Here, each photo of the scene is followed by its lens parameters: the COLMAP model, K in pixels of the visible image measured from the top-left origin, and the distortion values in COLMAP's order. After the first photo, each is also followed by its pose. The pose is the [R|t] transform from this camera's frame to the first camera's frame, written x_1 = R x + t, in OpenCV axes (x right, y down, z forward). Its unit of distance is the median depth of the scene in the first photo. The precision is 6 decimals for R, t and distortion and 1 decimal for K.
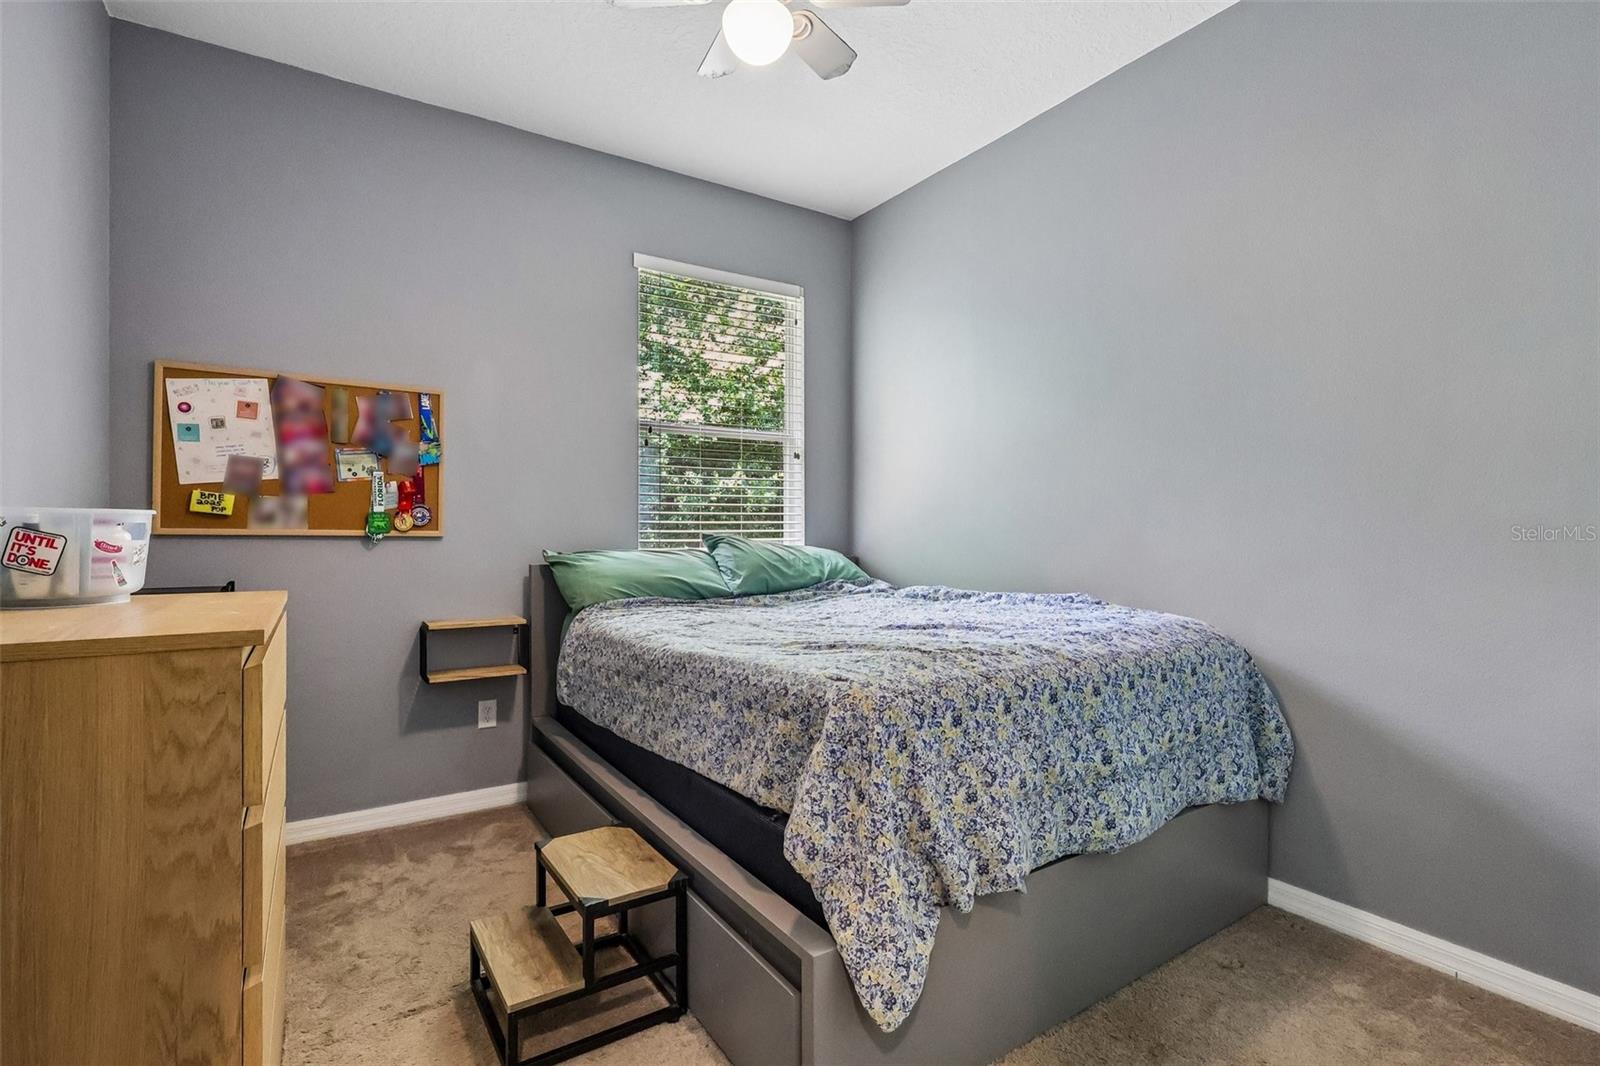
lens RADIAL K [[763.0, 0, 809.4], [0, 763.0, 540.7], [0, 0, 1]] dist [0.001317, -0.002891]
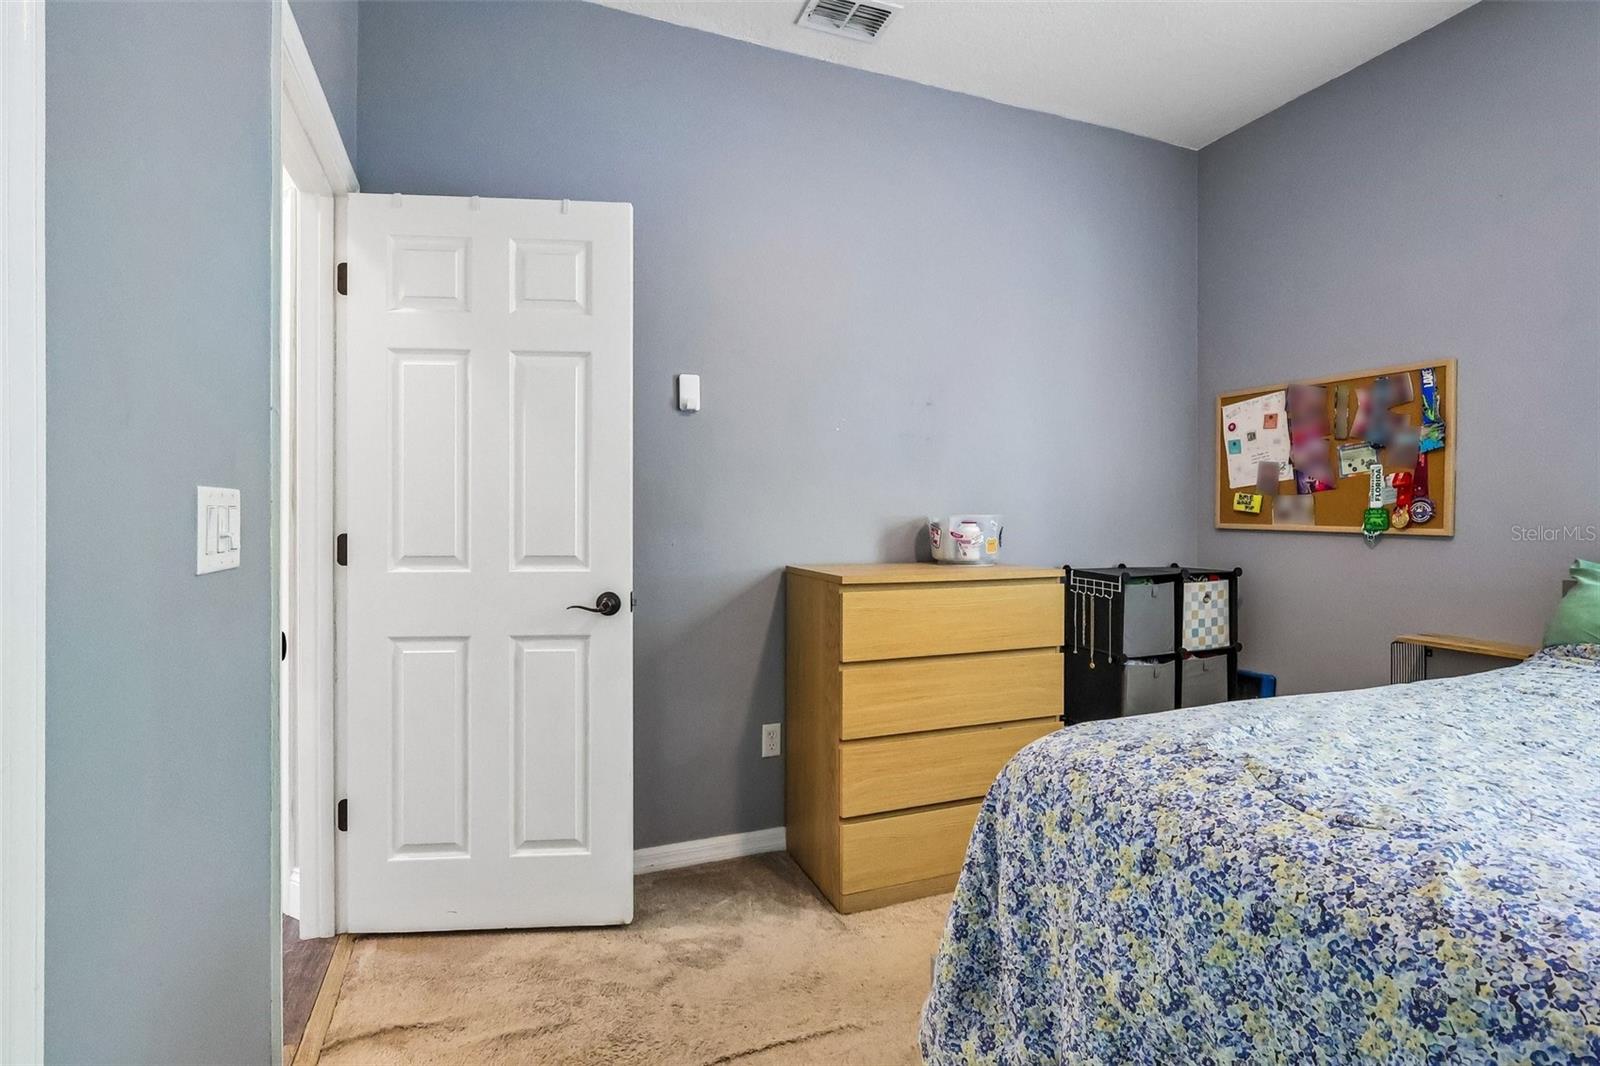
lens RADIAL K [[763.0, 0, 807.2], [0, 763.0, 519.9], [0, 0, 1]] dist [0.001317, -0.002891]
pose [[-0.191176, 0.006660, -0.981533, 0.501313], [-0.011748, 0.999890, 0.009072, -0.023910], [0.981486, 0.013266, -0.191076, 0.512864]]
